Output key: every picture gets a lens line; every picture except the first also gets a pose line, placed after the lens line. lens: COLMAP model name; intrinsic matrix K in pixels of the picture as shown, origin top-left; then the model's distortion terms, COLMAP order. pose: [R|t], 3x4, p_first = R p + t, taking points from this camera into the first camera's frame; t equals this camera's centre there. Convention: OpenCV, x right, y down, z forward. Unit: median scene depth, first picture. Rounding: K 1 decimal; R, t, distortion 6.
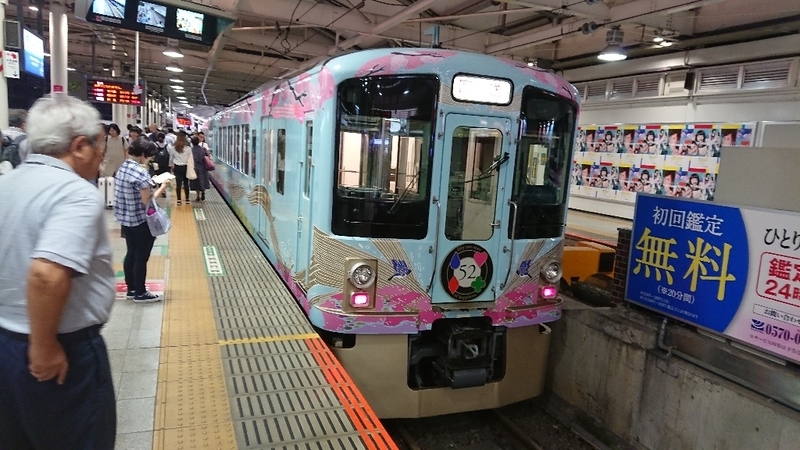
lens RADIAL K [[533.9, 0, 400.0], [0, 533.9, 225.0], [0, 0, 1]] dist [0.206884, -0.281655]
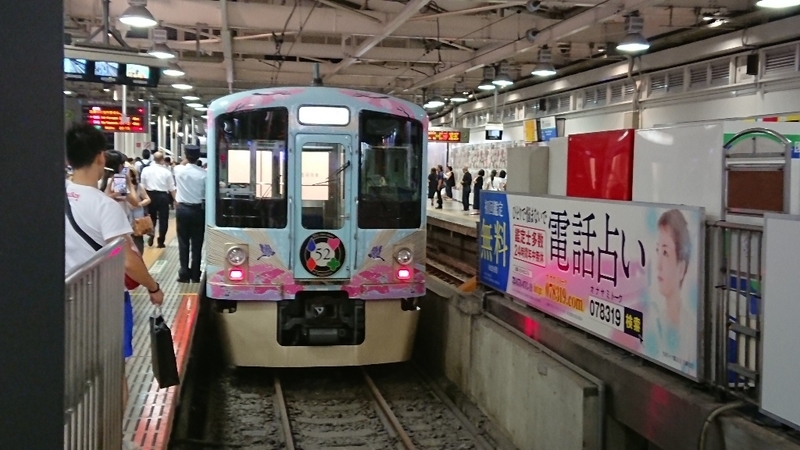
lens RADIAL K [[923.0, 0, 400.0], [0, 923.0, 225.0], [0, 0, 1]] dist [0.197174, -0.012259]
pose [[0.978296, -0.037677, -0.203760, 0.741695], [0.019767, 0.995815, -0.089227, 0.214028], [0.206269, 0.083263, 0.974946, -1.094695]]
